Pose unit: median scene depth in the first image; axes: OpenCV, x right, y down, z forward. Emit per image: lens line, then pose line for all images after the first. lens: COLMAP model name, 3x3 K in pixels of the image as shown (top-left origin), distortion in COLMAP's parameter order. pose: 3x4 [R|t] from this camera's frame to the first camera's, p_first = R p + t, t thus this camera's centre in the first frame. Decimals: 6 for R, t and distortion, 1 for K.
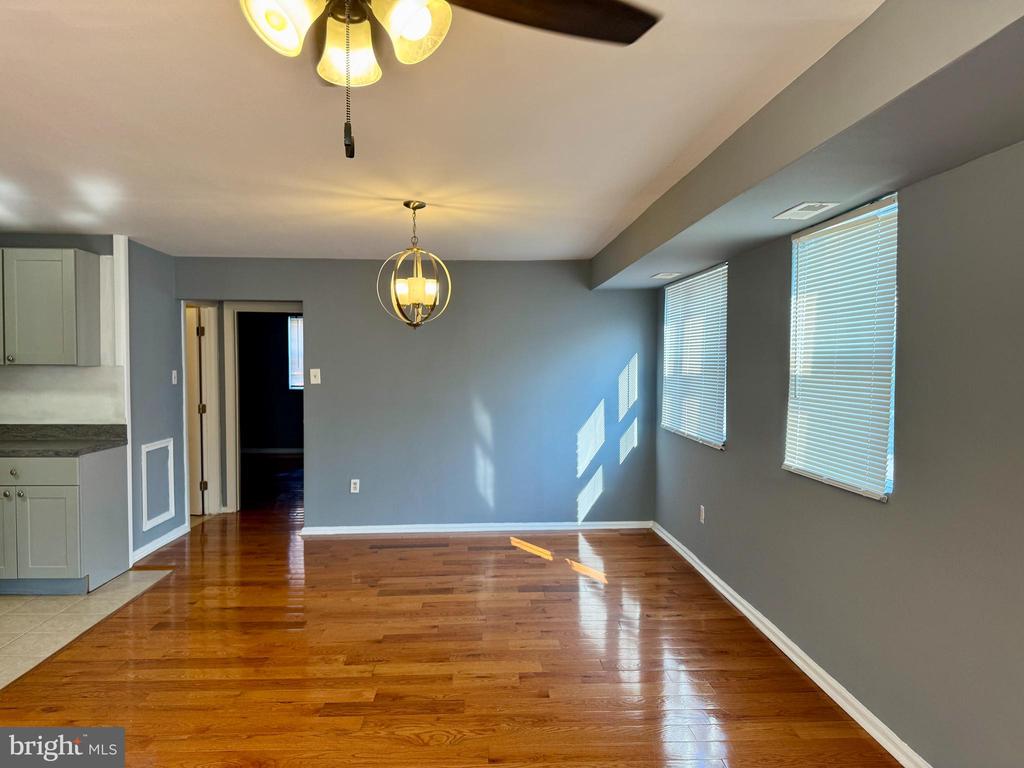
lens RADIAL K [[721.5, 0, 515.7], [0, 721.5, 385.3], [0, 0, 1]] dist [0.050249, -0.047742]
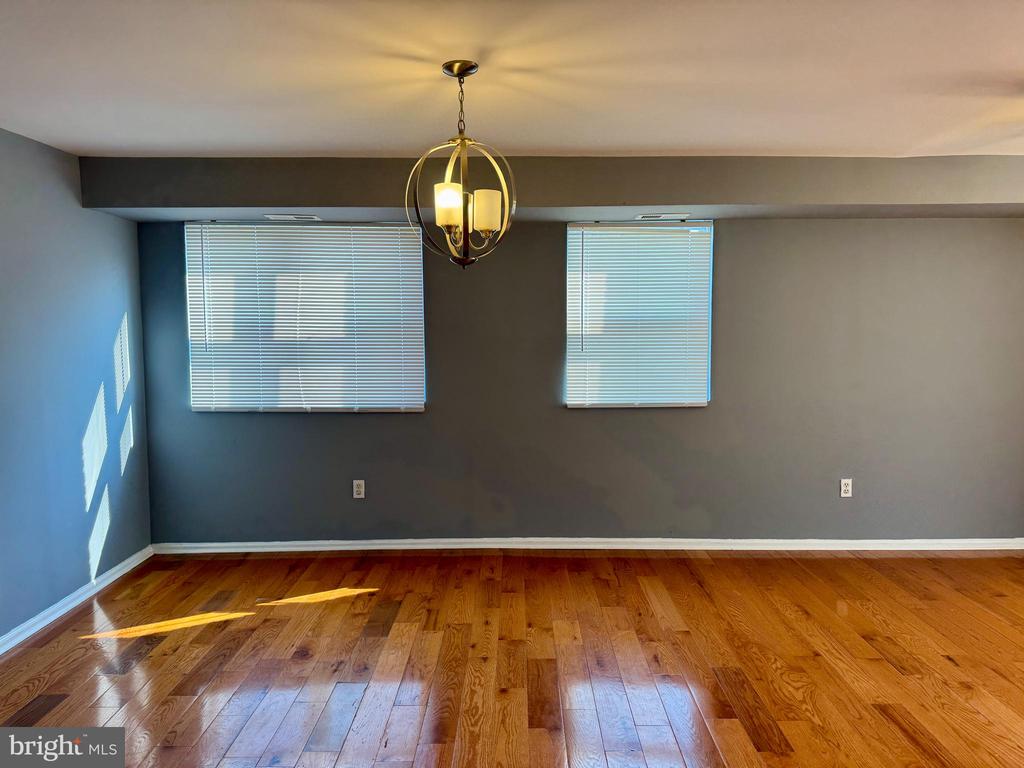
lens RADIAL K [[718.5, 0, 512.0], [0, 718.5, 384.0], [0, 0, 1]] dist [0.083485, -0.102870]
pose [[0.045997, -0.075933, 0.996051, -0.631575], [0.037491, 0.996536, 0.074239, -0.016732], [-0.998238, 0.033928, 0.048684, 0.745024]]
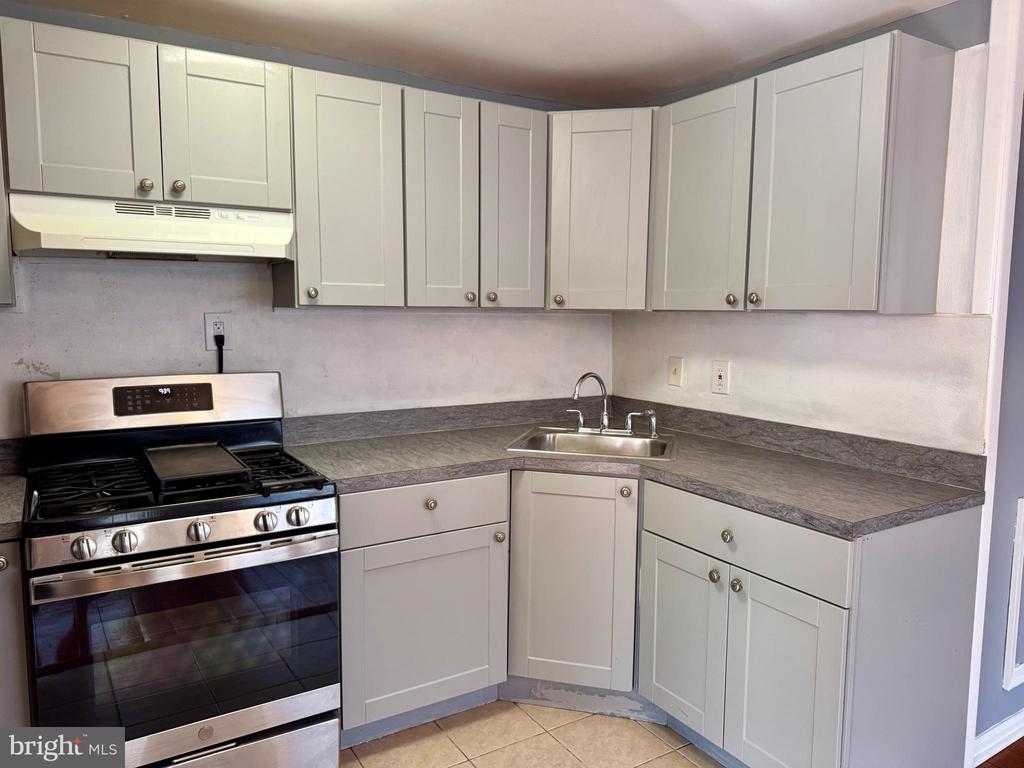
lens RADIAL K [[724.4, 0, 514.2], [0, 724.4, 382.2], [0, 0, 1]] dist [0.090334, -0.095803]
pose [[0.486055, 0.090346, -0.869246, -0.306171], [-0.034768, 0.995854, 0.084064, -0.014590], [0.873236, -0.010638, 0.487181, 0.568728]]
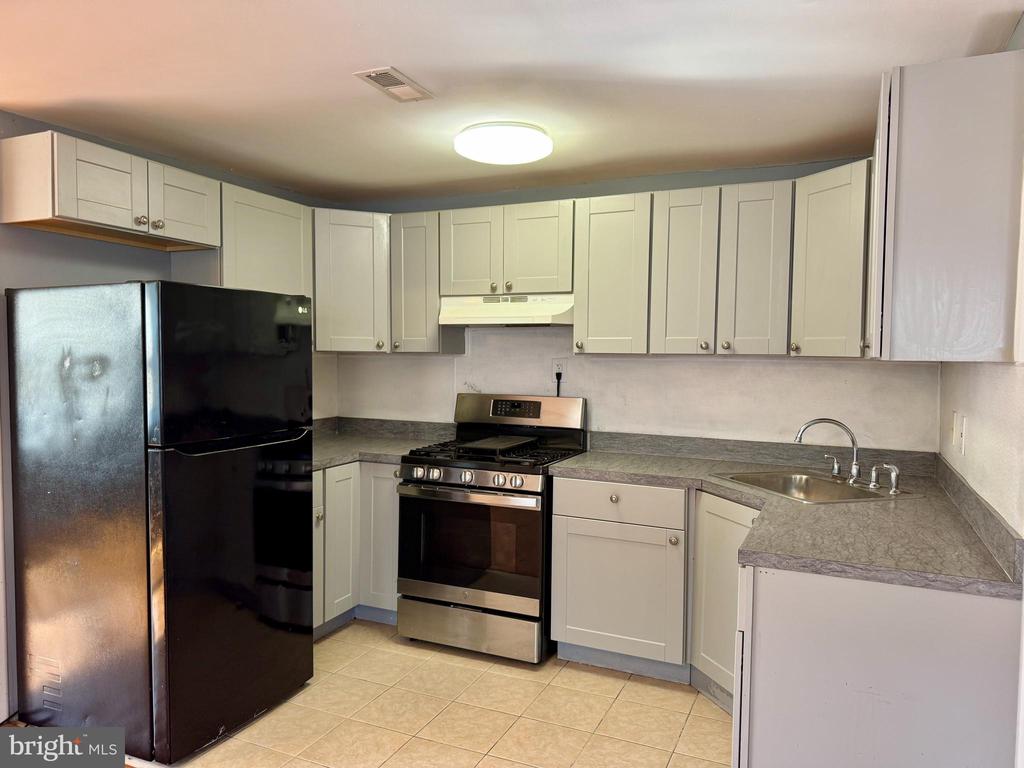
lens RADIAL K [[718.5, 0, 512.0], [0, 718.5, 384.0], [0, 0, 1]] dist [0.083485, -0.102870]
pose [[-0.462167, 0.028674, -0.886329, -0.139169], [-0.042689, 0.997599, 0.054533, -0.025156], [0.885765, 0.063040, -0.459833, 0.948284]]
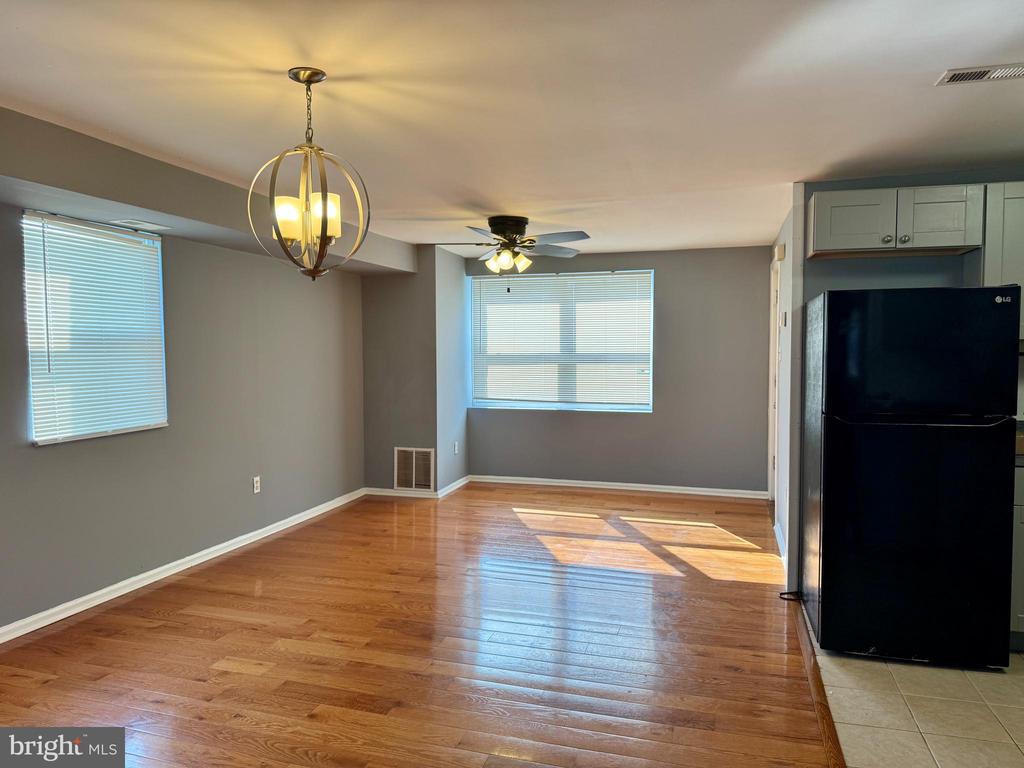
lens RADIAL K [[725.1, 0, 506.7], [0, 725.1, 391.7], [0, 0, 1]] dist [0.087754, -0.098960]
pose [[-0.940422, -0.020810, 0.339373, -0.410074], [0.011346, 0.995649, 0.092495, -0.031733], [-0.339821, 0.090835, -0.936093, 1.235875]]
